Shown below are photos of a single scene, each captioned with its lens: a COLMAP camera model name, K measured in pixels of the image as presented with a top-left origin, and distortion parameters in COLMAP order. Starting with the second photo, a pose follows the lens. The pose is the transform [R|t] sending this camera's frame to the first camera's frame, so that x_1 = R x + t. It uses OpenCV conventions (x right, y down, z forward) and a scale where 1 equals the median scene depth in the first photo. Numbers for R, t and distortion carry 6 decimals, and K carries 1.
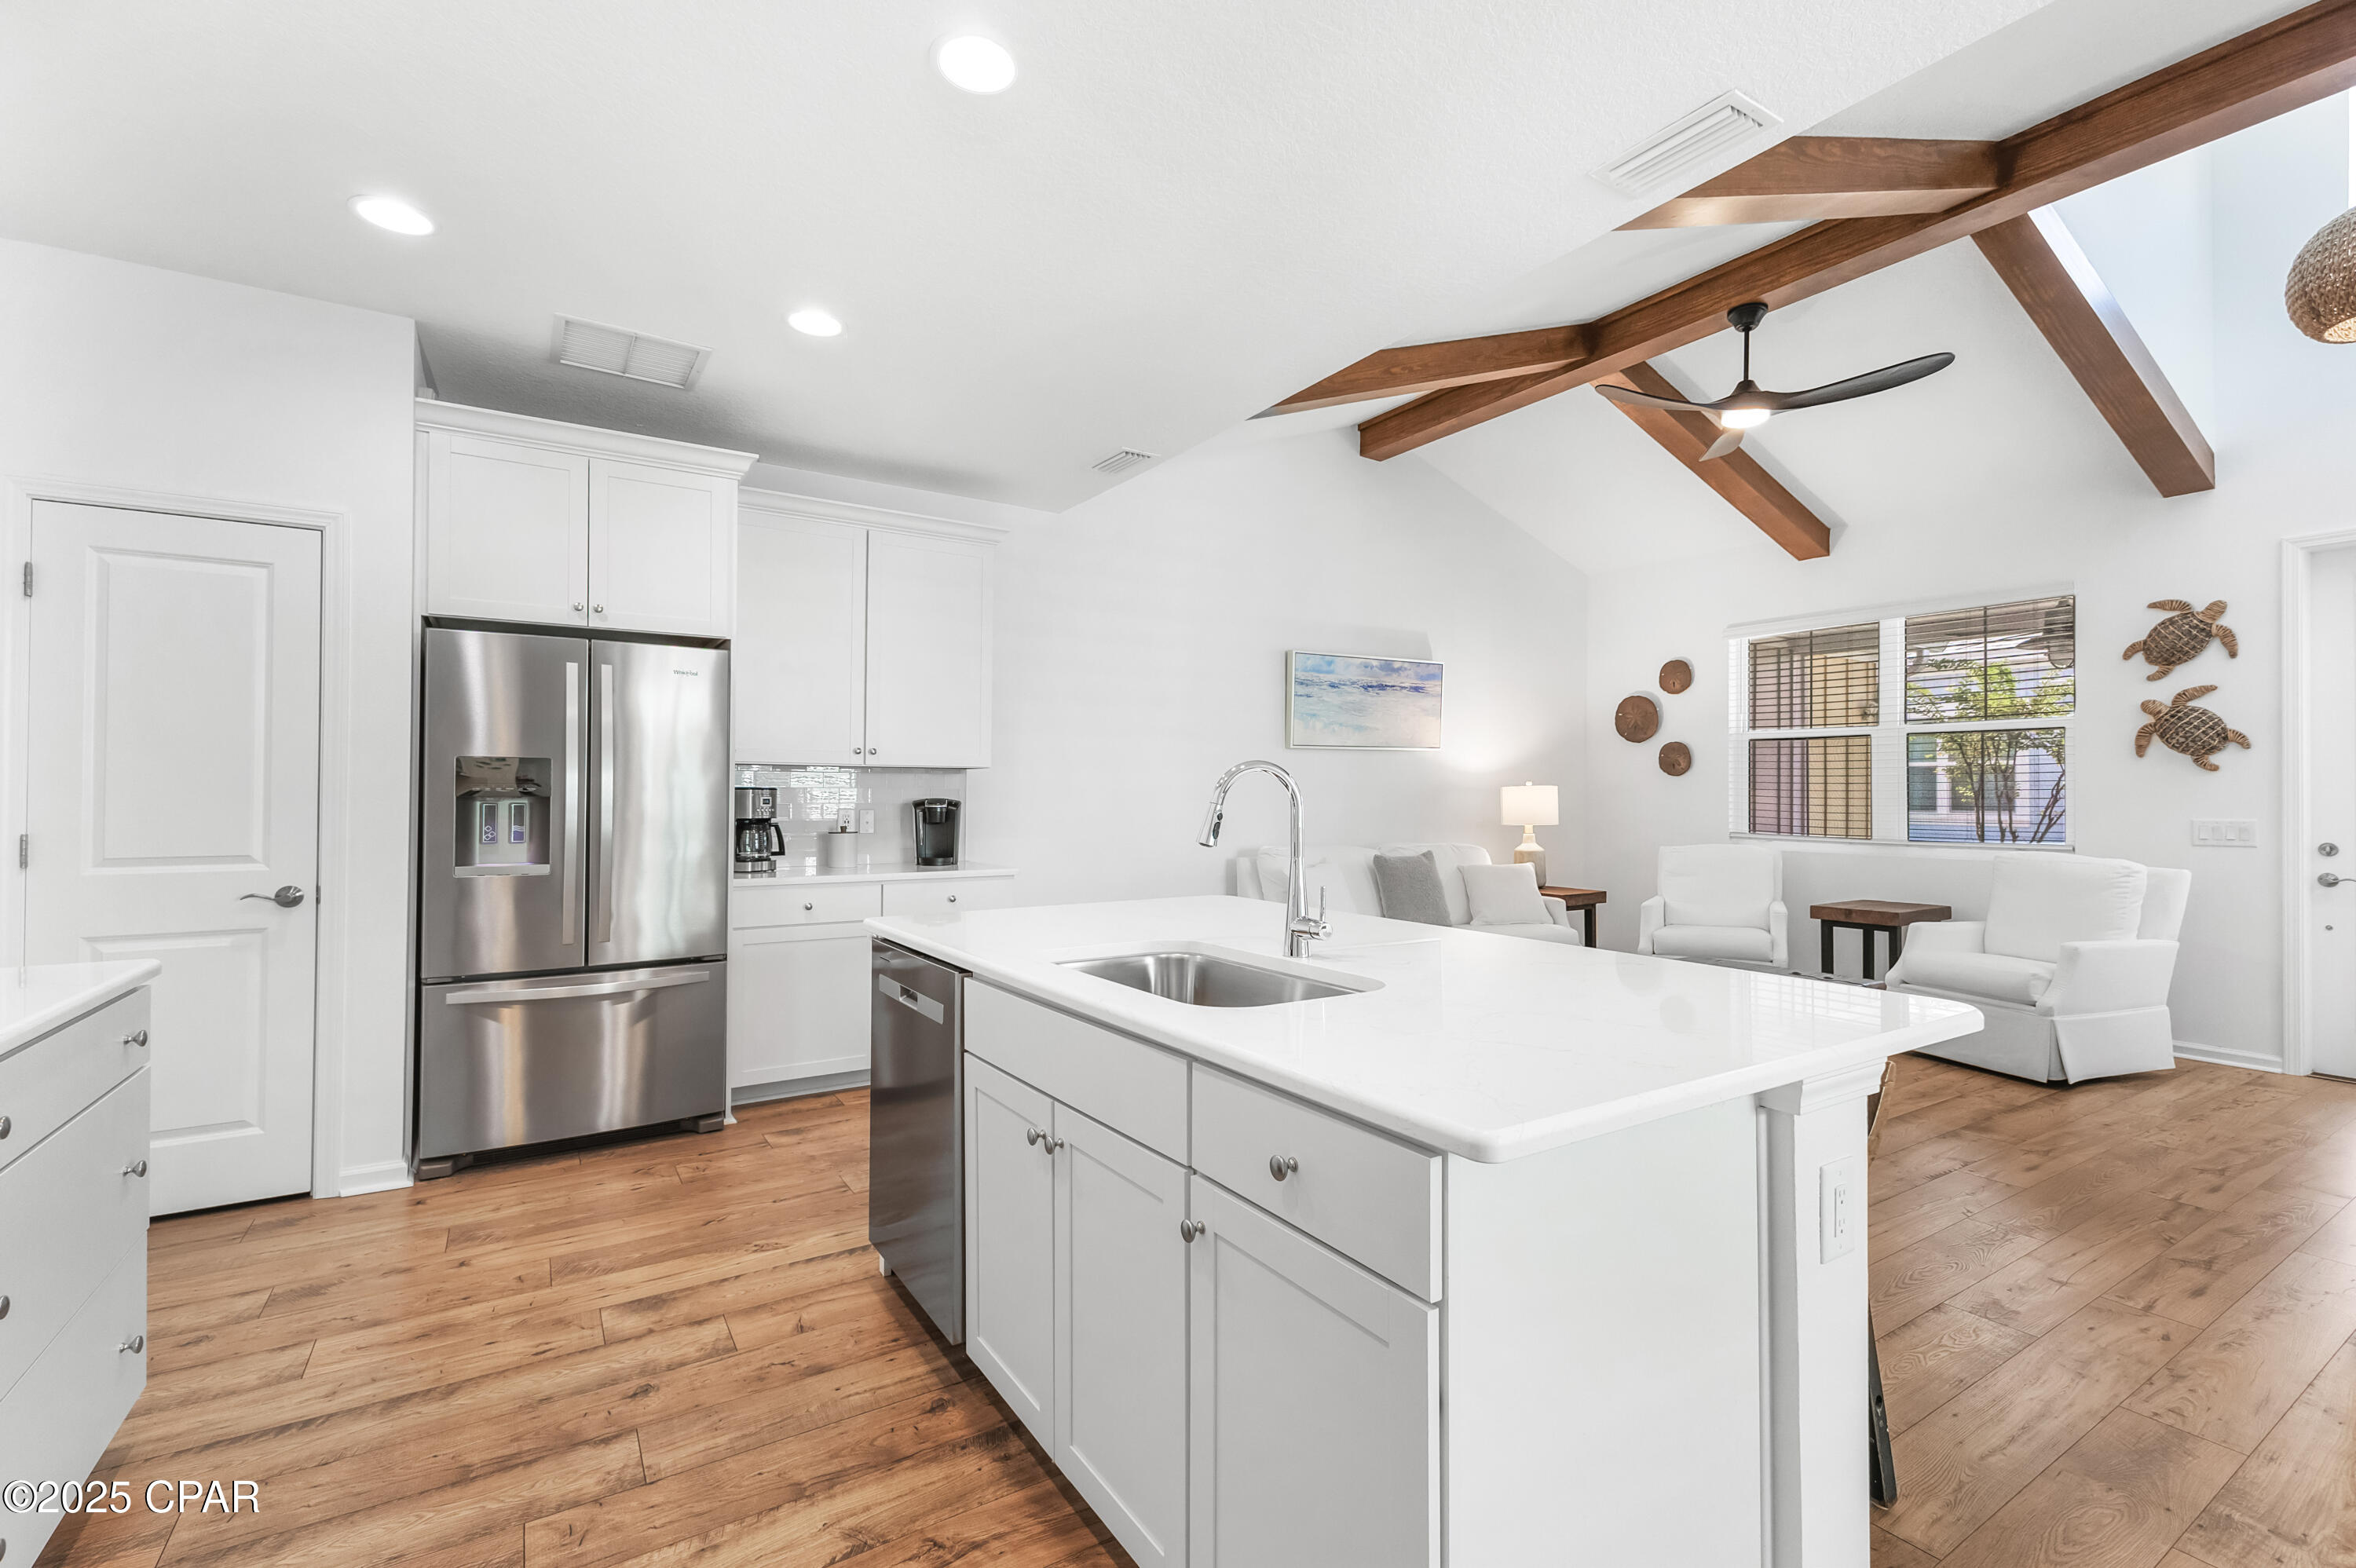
lens RADIAL K [[1041.8, 0, 1177.1], [0, 1041.8, 792.8], [0, 0, 1]] dist [0.017360, -0.006552]
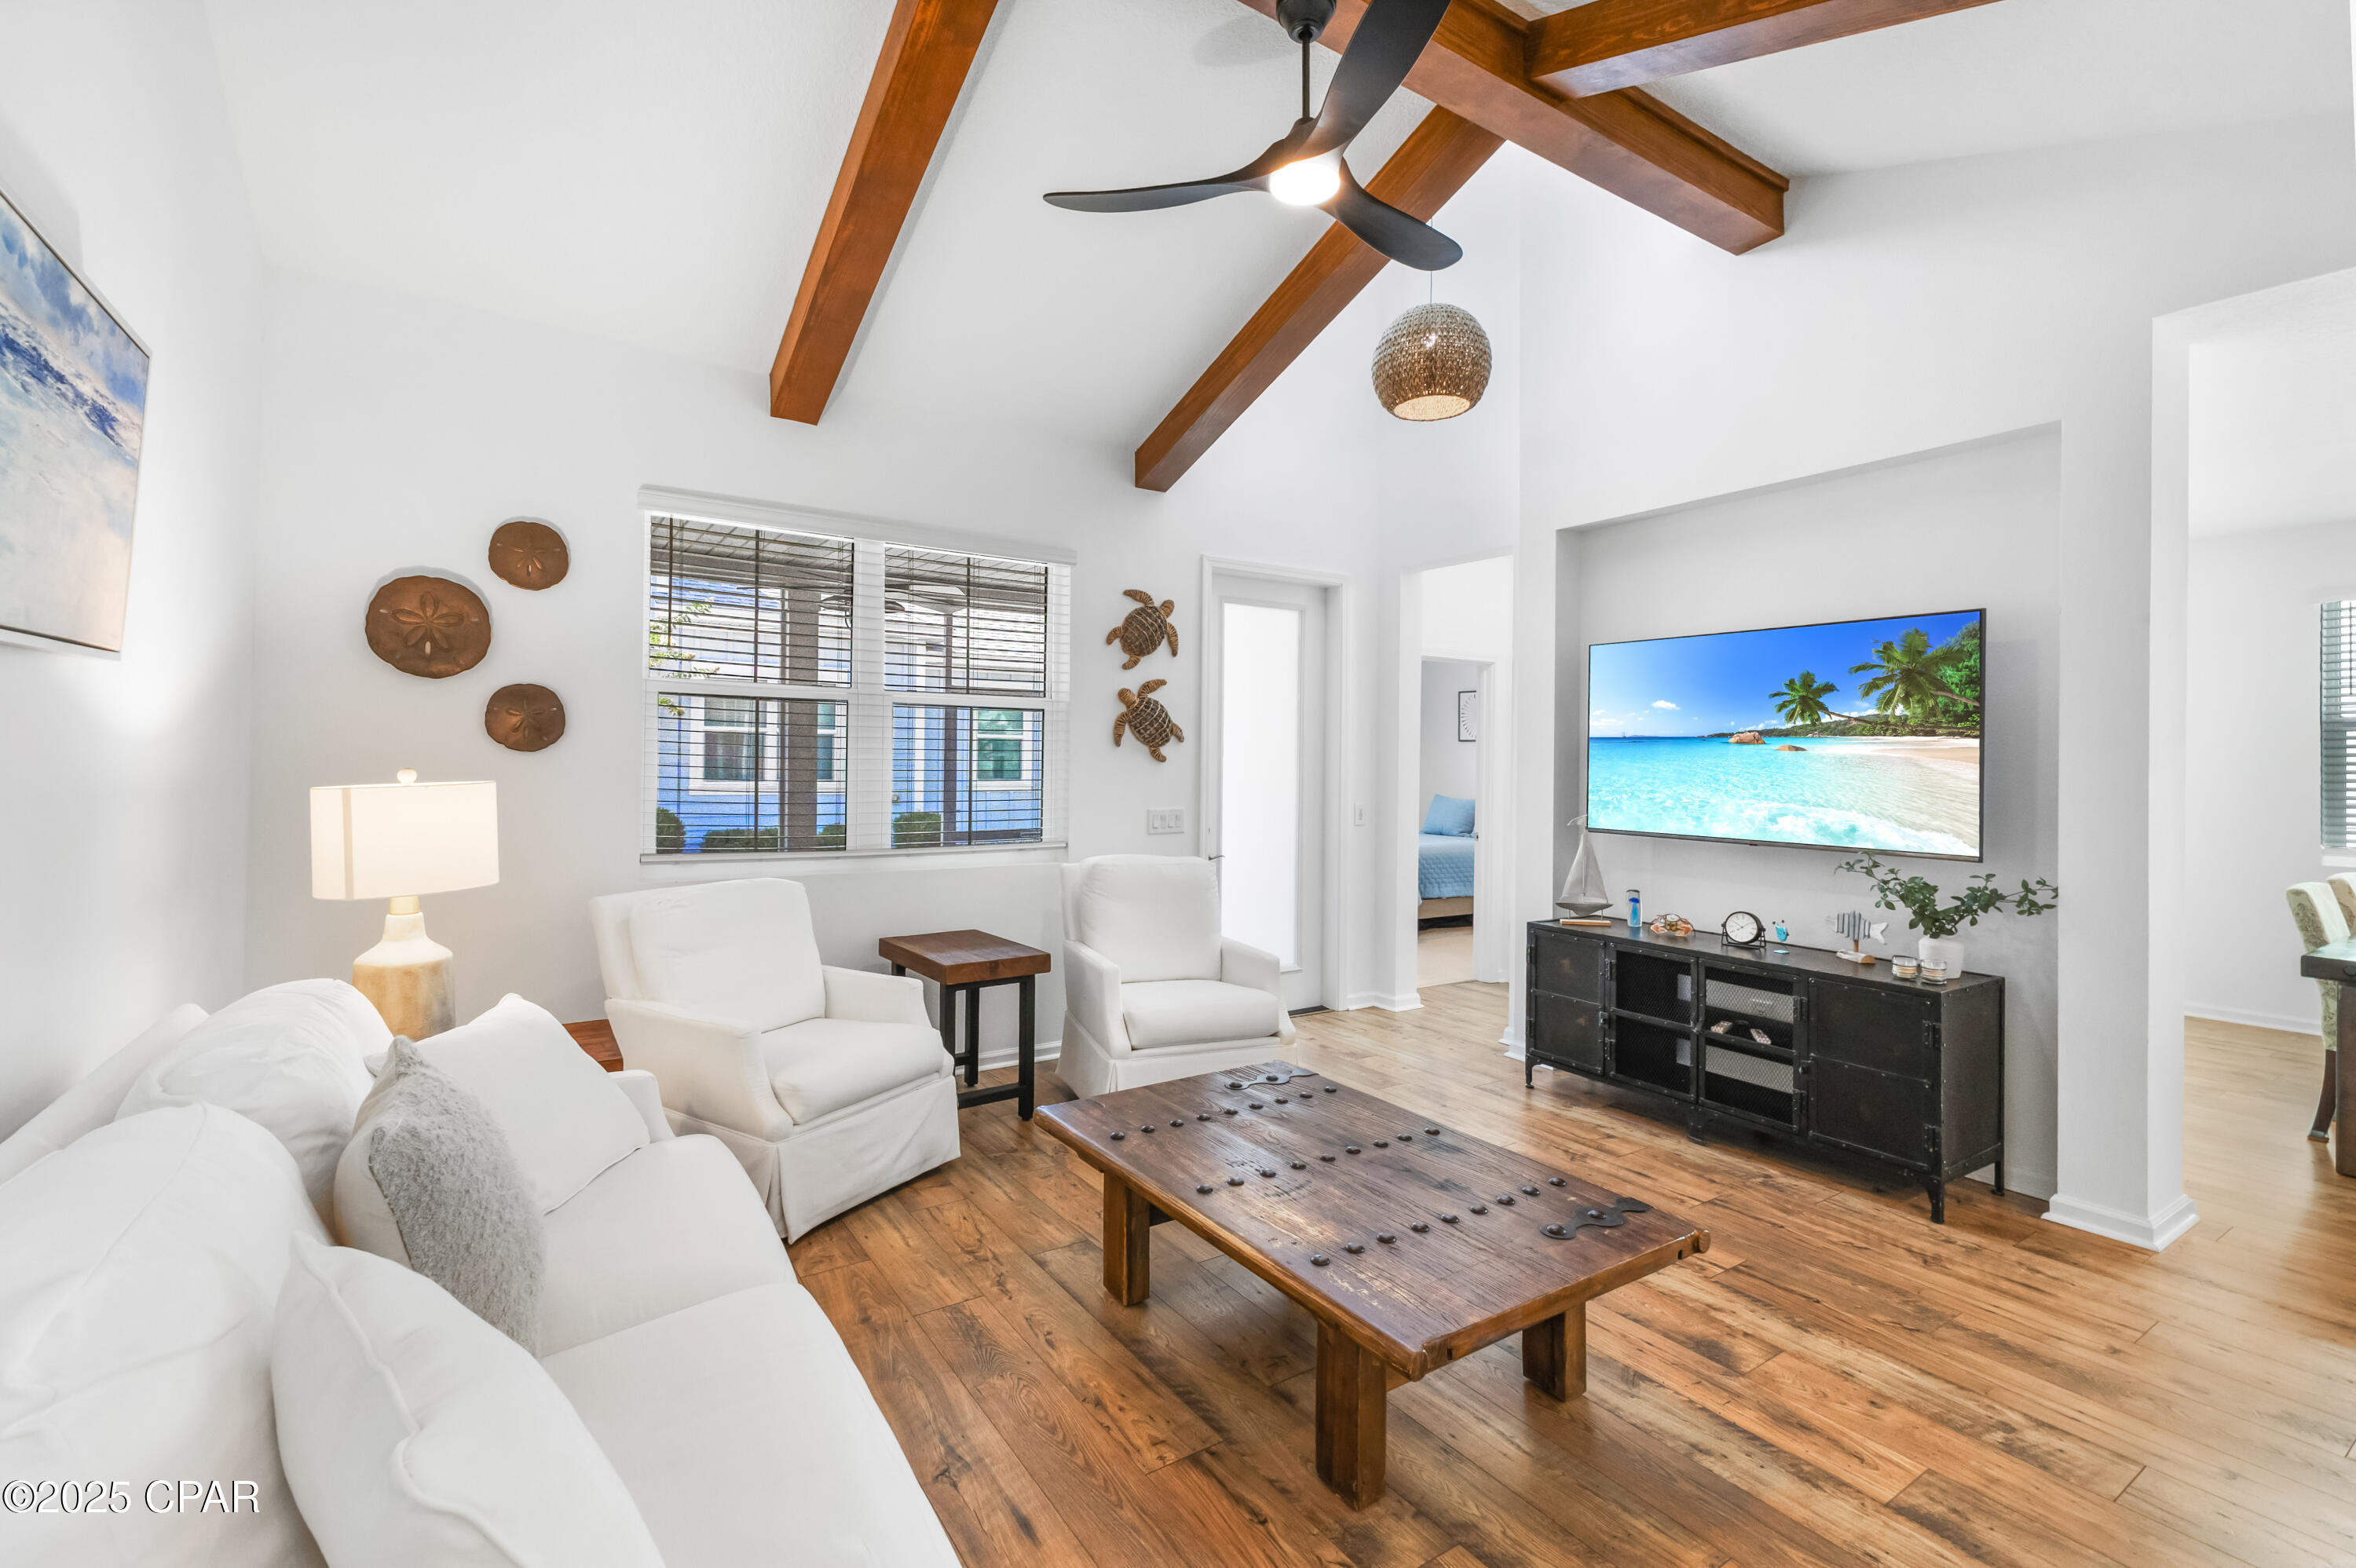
lens RADIAL K [[1041.8, 0, 1178.3], [0, 1041.8, 745.6], [0, 0, 1]] dist [0.017360, -0.006552]
pose [[-0.017792, 0.008895, 0.999802, -0.045080], [-0.014808, 0.999848, -0.009159, -0.026782], [-0.999732, -0.014968, -0.017657, 0.969052]]
